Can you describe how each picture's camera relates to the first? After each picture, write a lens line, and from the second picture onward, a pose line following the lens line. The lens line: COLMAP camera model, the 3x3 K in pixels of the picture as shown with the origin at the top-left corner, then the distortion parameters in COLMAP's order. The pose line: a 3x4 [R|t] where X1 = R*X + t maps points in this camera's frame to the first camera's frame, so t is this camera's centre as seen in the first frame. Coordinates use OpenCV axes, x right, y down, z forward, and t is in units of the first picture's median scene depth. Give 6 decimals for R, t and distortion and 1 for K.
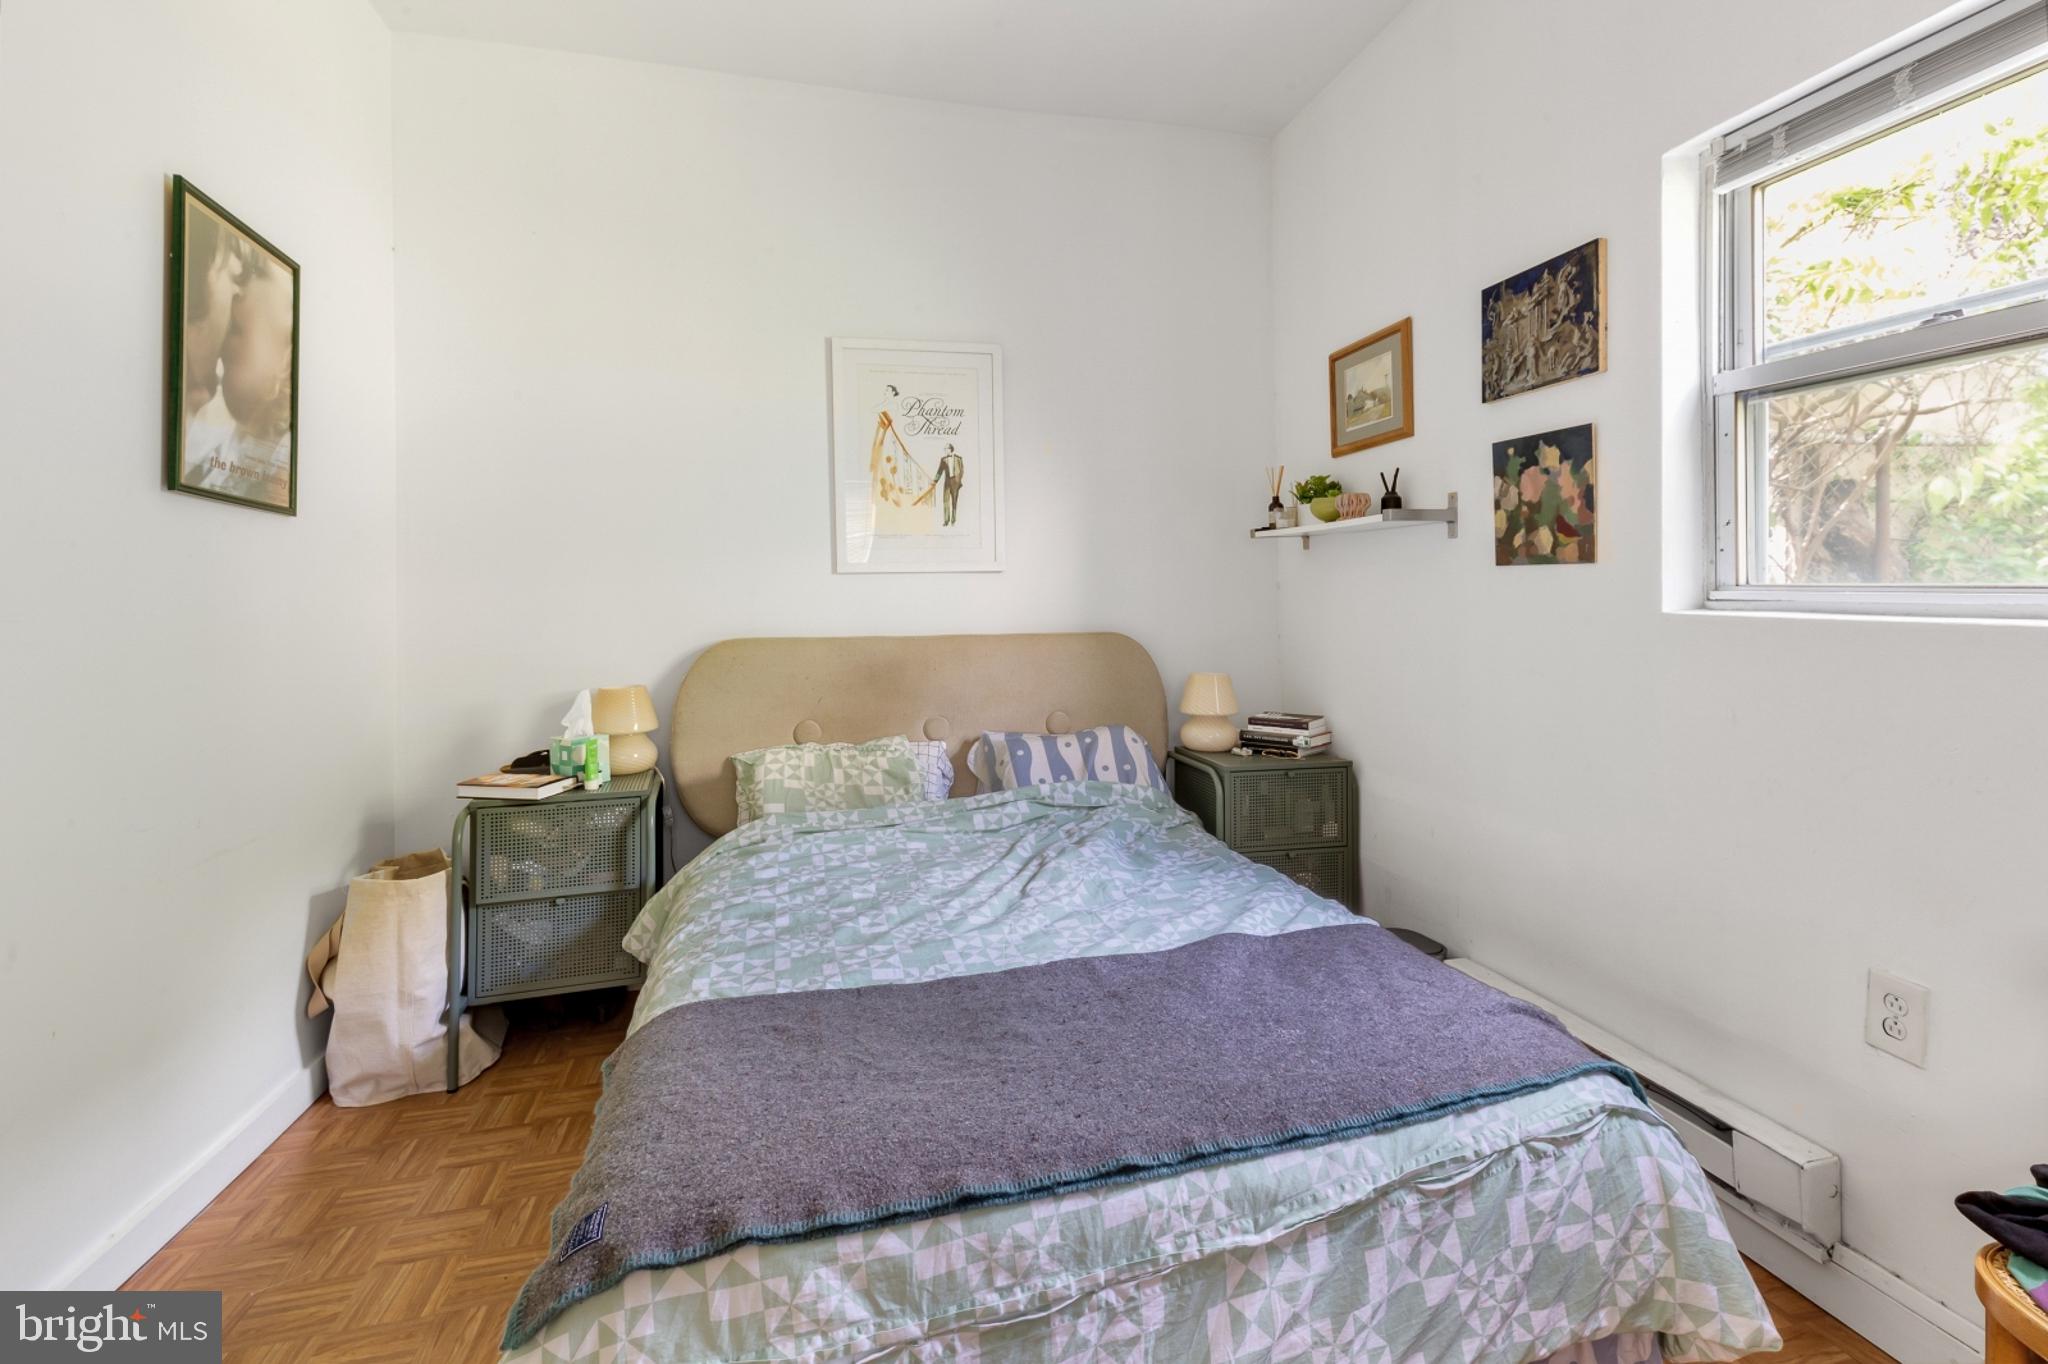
lens RADIAL K [[934.6, 0, 996.8], [0, 934.6, 586.9], [0, 0, 1]] dist [0.017130, -0.011370]
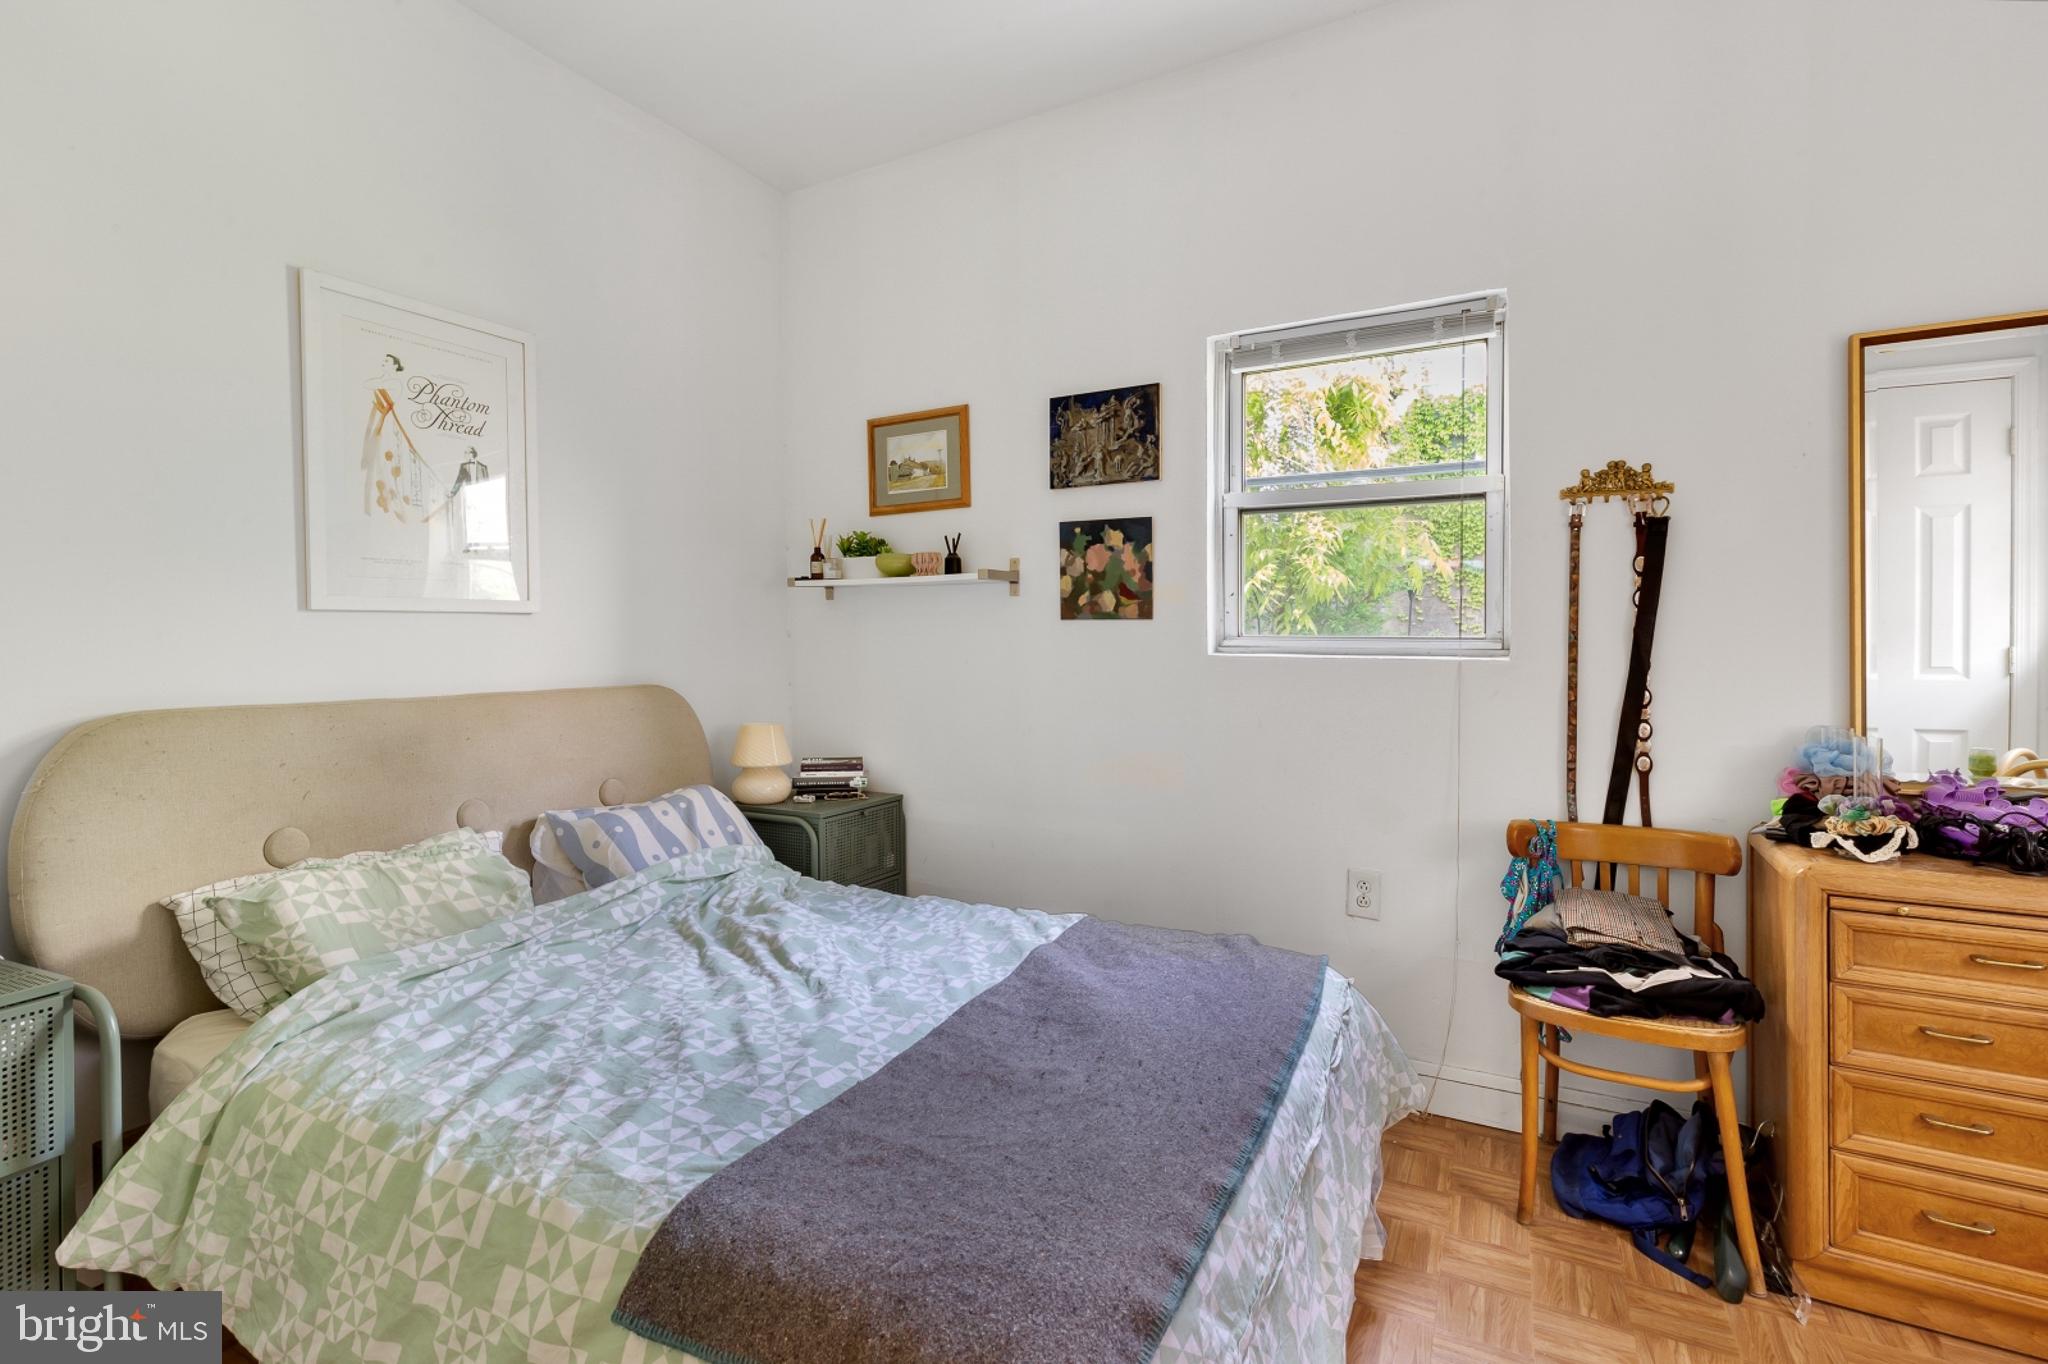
lens RADIAL K [[945.6, 0, 1018.2], [0, 945.6, 624.1], [0, 0, 1]] dist [0.004730, -0.000068]
pose [[0.676729, 0.017910, 0.736014, -0.440623], [-0.007081, 0.999816, -0.017818, 0.006134], [-0.736198, 0.006846, 0.676732, 0.189212]]
